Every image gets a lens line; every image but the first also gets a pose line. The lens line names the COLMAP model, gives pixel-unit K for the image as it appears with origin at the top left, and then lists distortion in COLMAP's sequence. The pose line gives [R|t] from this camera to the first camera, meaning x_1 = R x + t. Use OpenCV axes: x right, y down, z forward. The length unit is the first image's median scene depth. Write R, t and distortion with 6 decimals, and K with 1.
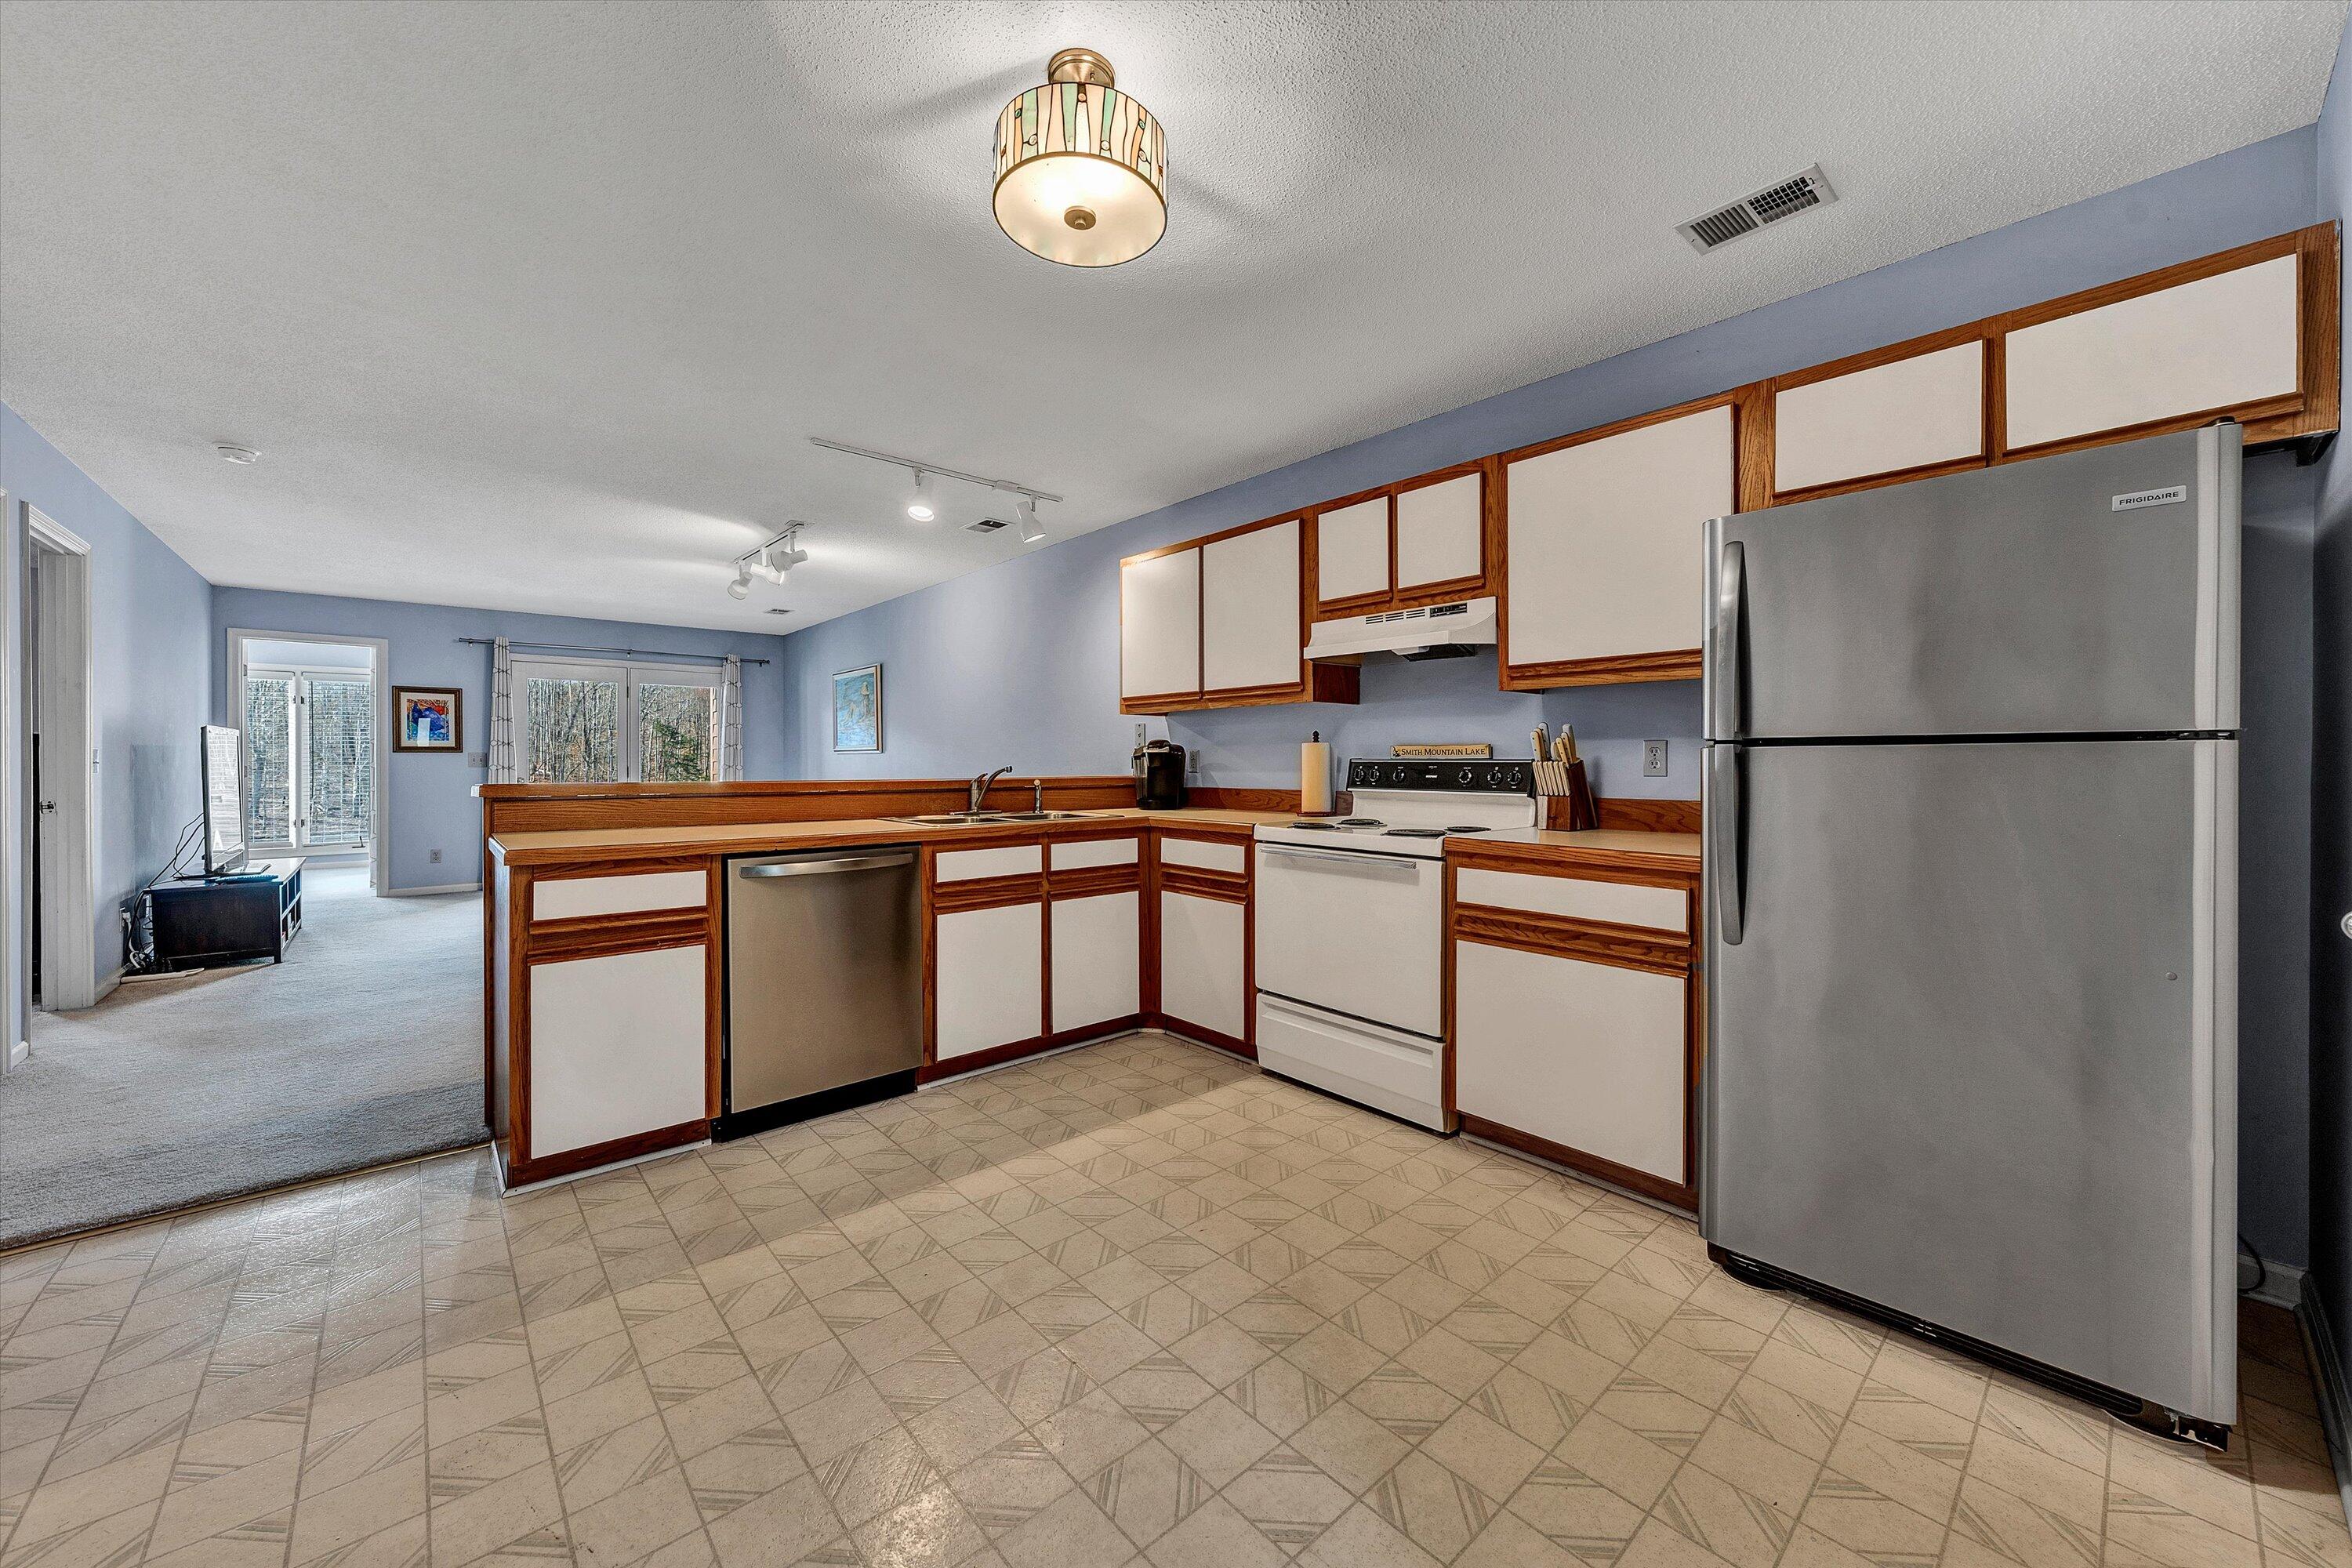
lens RADIAL K [[859.1, 0, 1043.3], [0, 859.1, 768.1], [0, 0, 1]] dist [-0.002592, -0.000001]
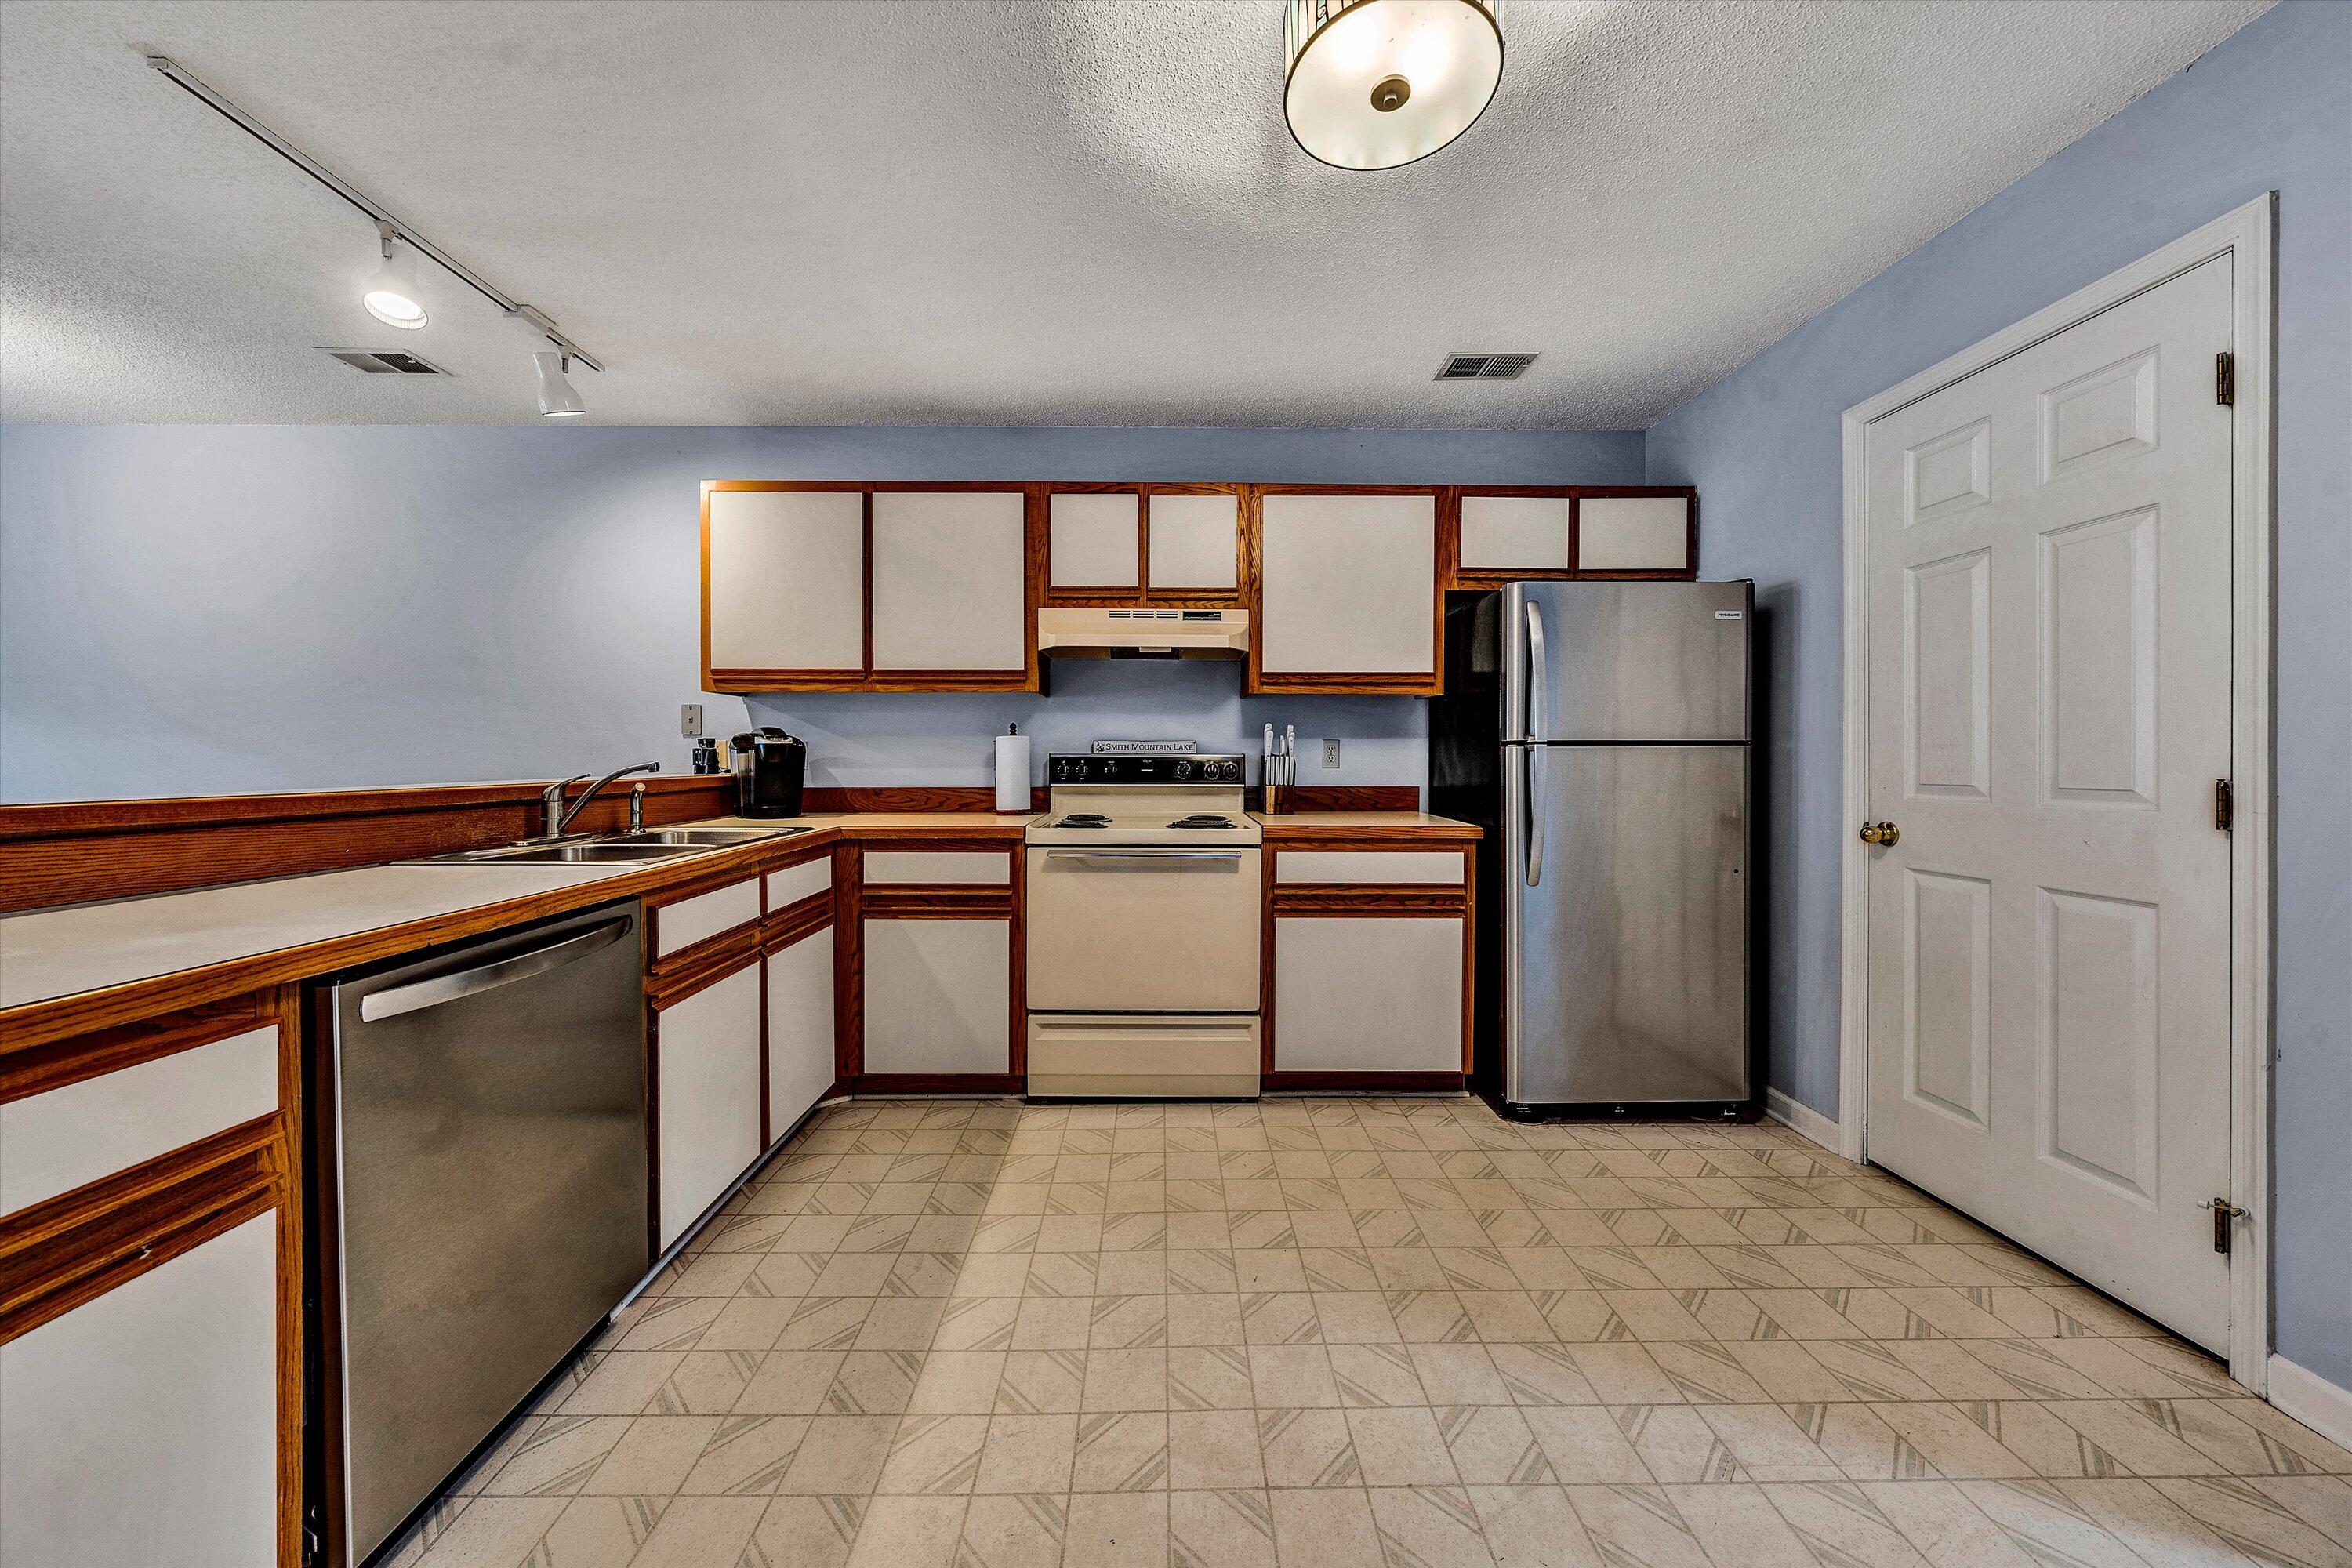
lens RADIAL K [[869.7, 0, 1162.6], [0, 869.7, 763.0], [0, 0, 1]] dist [-0.002597, 0.000630]
pose [[0.599762, -0.005996, 0.800156, -0.396269], [0.004884, 0.999981, 0.003833, -0.003431], [-0.800163, 0.001610, 0.599780, 0.353831]]
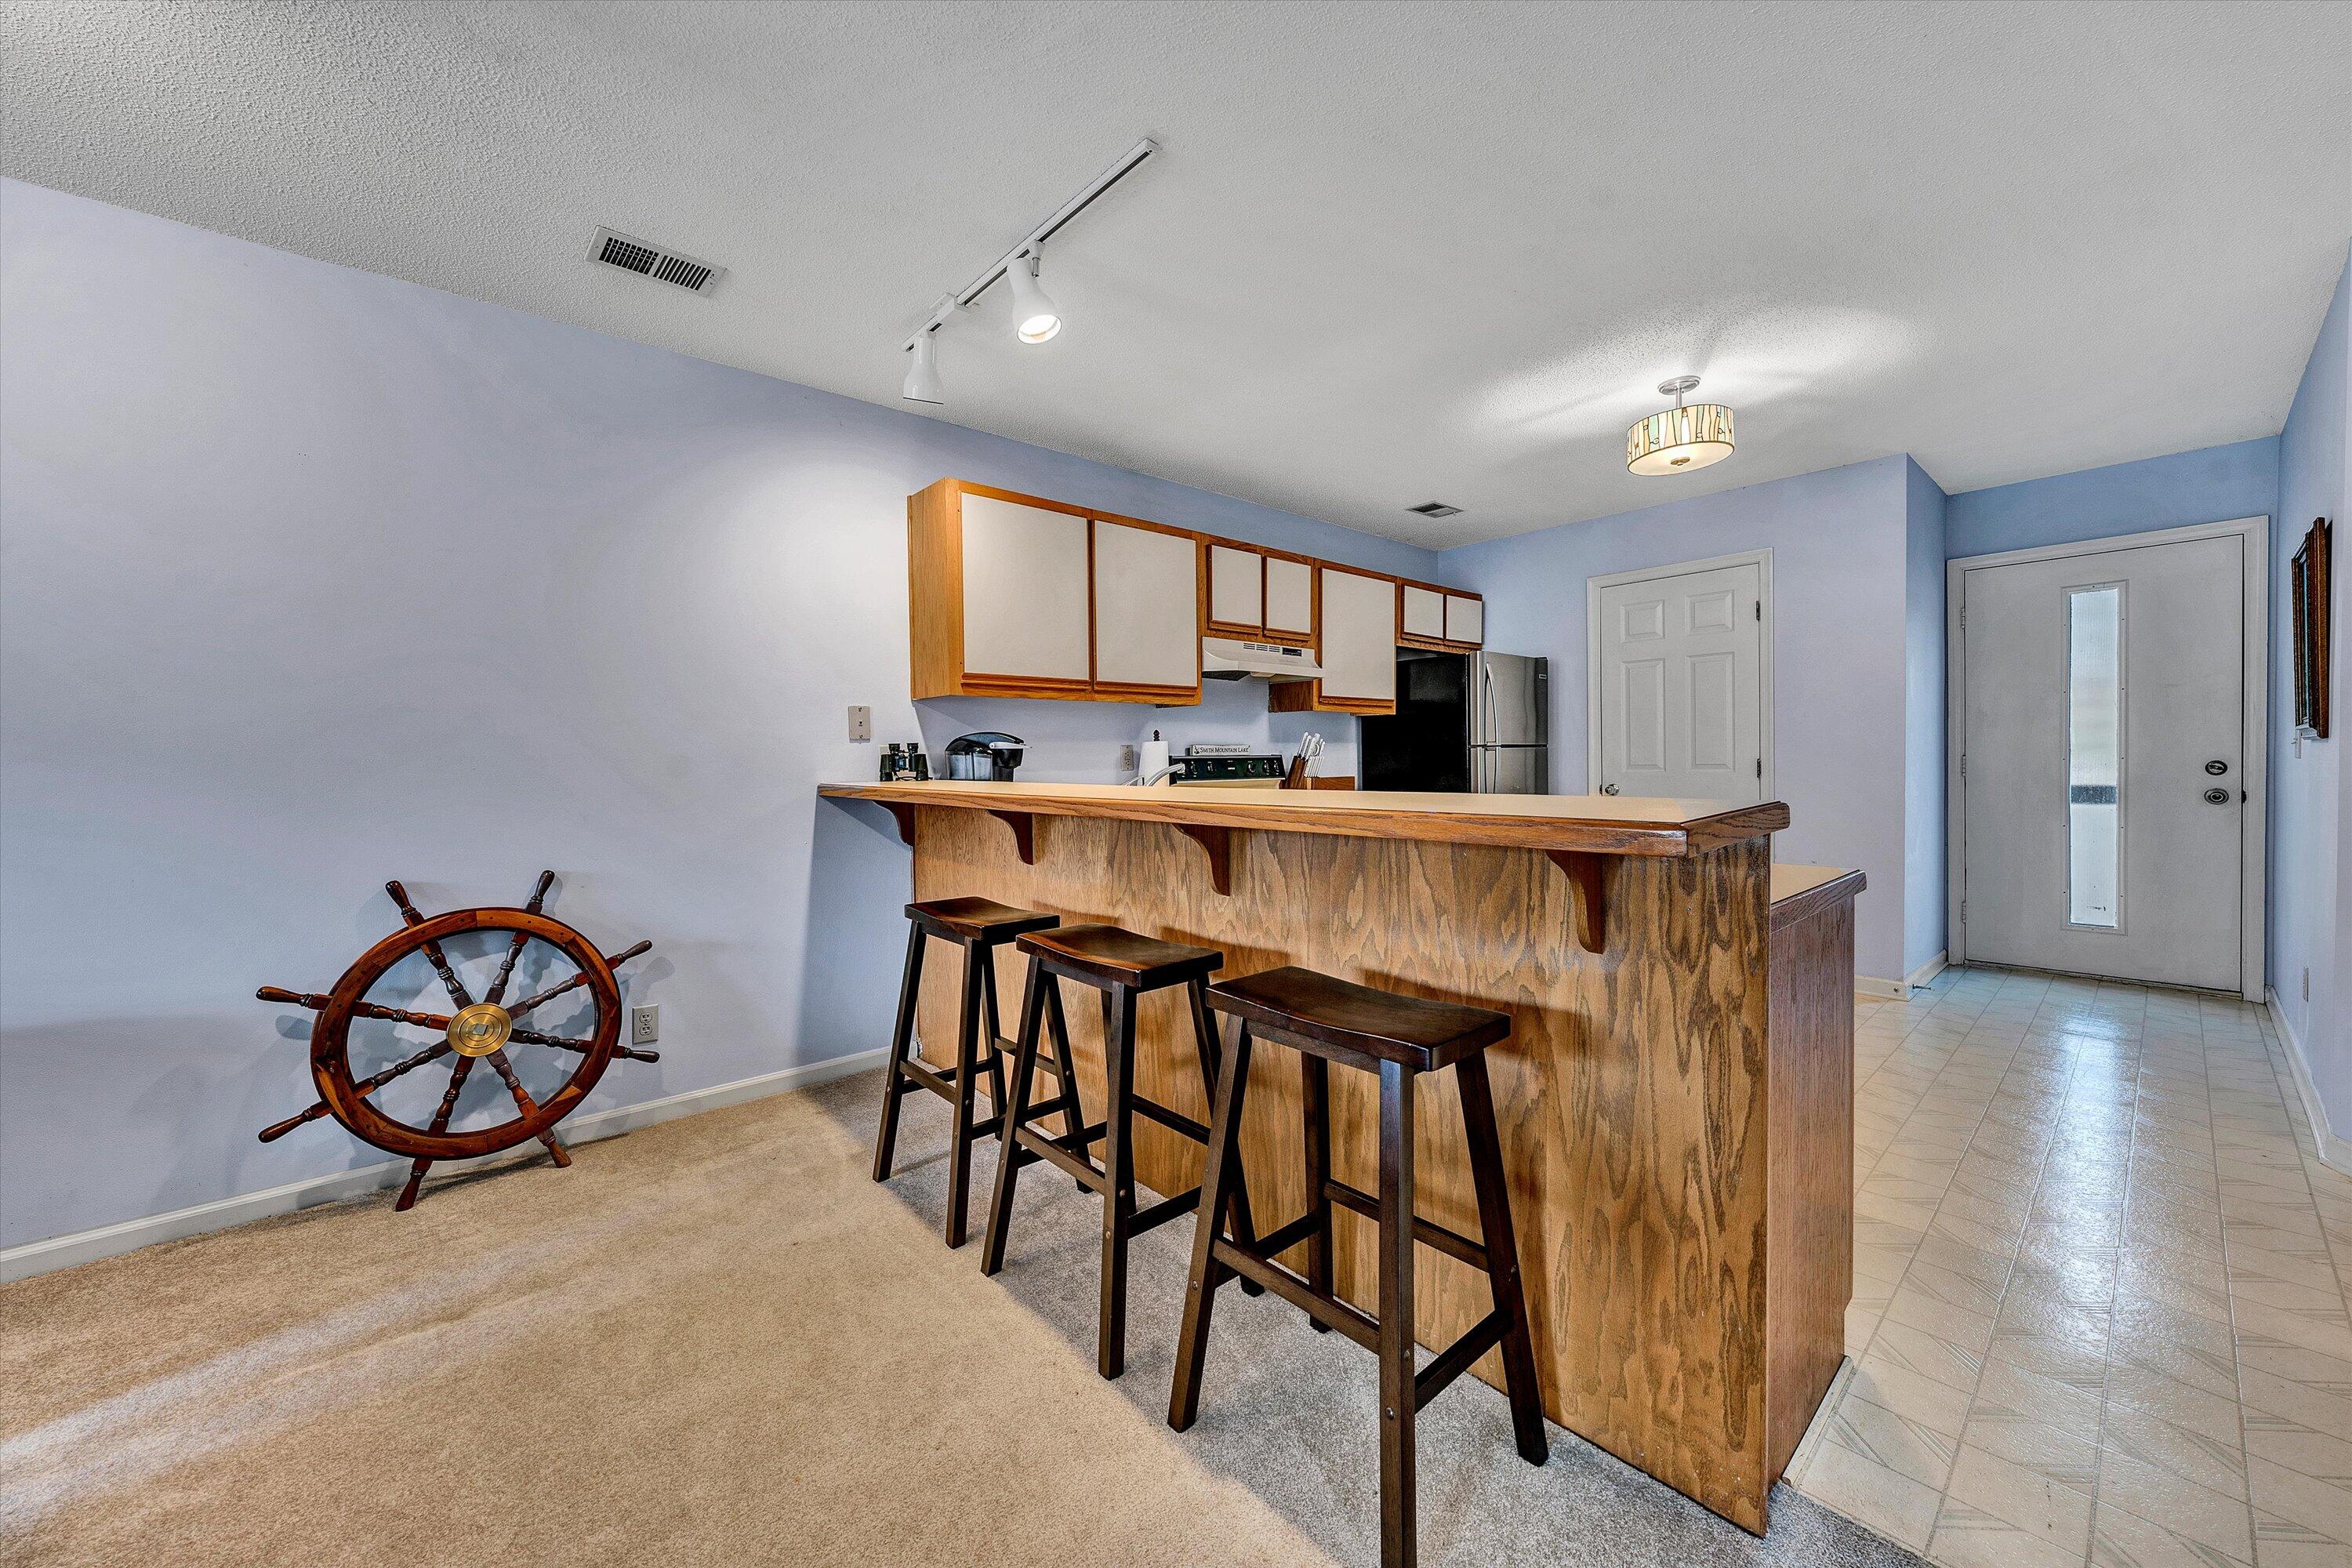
lens RADIAL K [[870.1, 0, 1164.0], [0, 870.1, 767.2], [0, 0, 1]] dist [-0.002015, -0.000272]
pose [[-0.059046, -0.009485, 0.998210, -0.908724], [0.020113, 0.999741, 0.010689, -0.008801], [-0.998053, 0.020708, -0.058840, 1.207148]]
